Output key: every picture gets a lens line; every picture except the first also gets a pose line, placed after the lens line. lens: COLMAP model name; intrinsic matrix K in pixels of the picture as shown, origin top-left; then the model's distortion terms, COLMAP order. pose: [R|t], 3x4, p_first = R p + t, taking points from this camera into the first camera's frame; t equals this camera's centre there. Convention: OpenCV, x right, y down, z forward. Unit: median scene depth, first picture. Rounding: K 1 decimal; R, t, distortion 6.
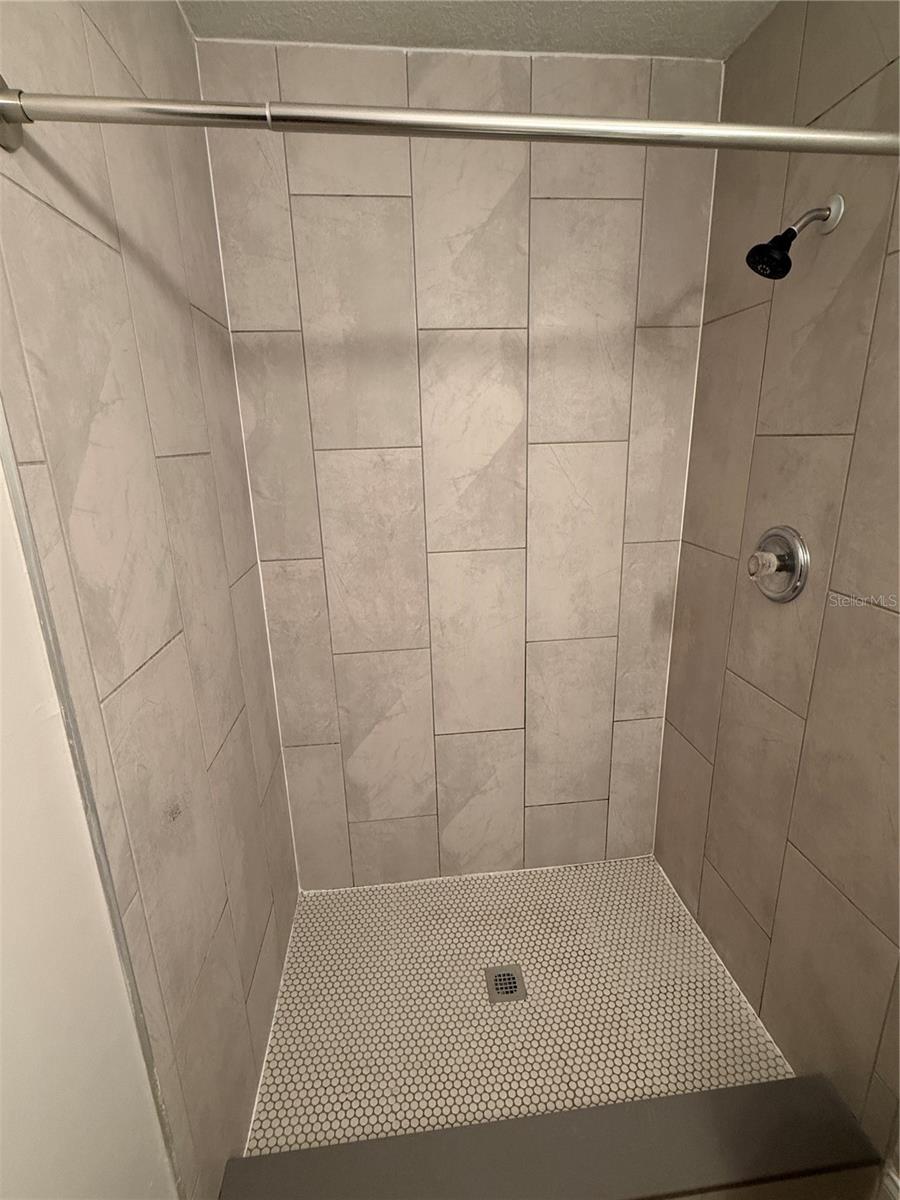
lens RADIAL K [[552.9, 0, 449.1], [0, 552.9, 598.5], [0, 0, 1]] dist [-0.000723, 0.000614]
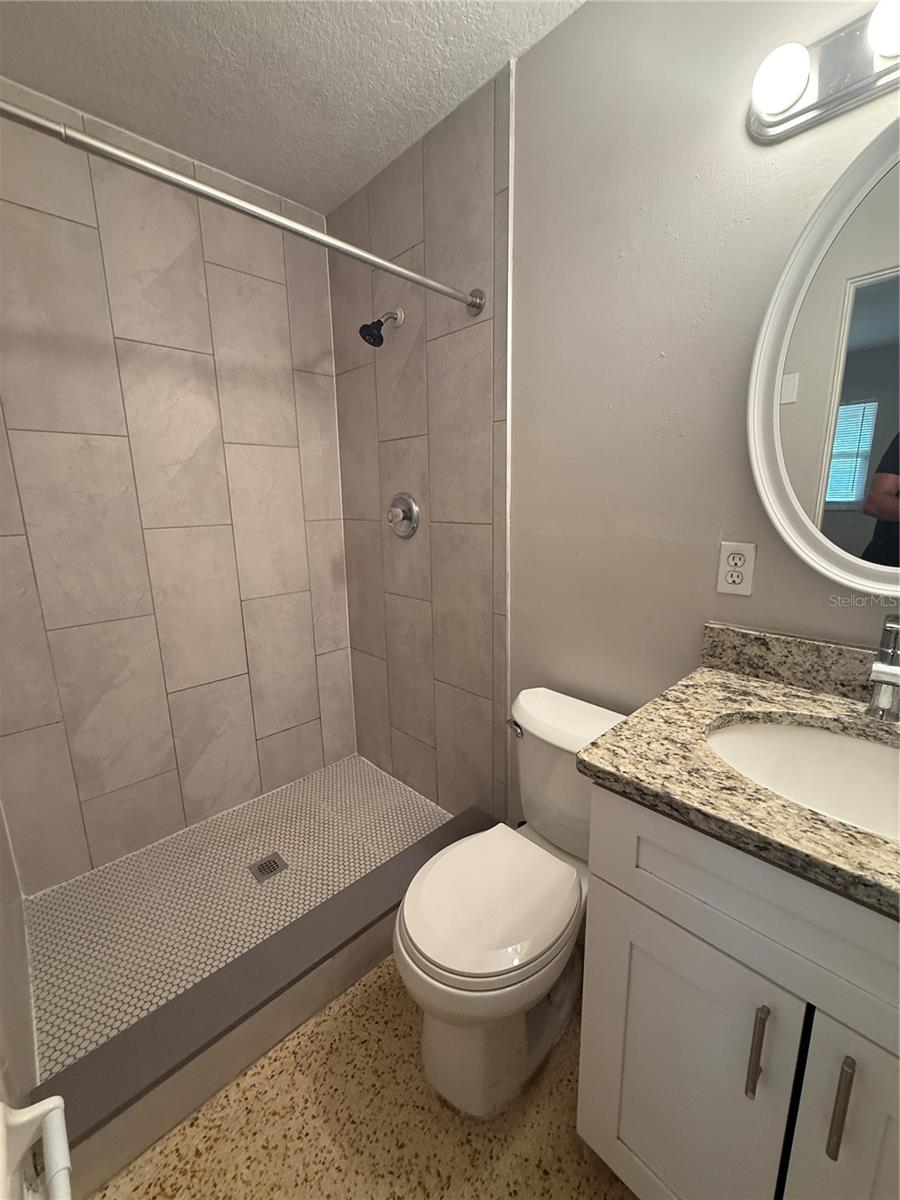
lens RADIAL K [[479.8, 0, 449.7], [0, 479.8, 595.9], [0, 0, 1]] dist [0.002618, -0.000540]
pose [[0.788687, -0.109592, 0.604948, -0.160911], [0.163822, 0.985870, -0.034980, 0.201991], [-0.592566, 0.126692, 0.795496, -0.170588]]
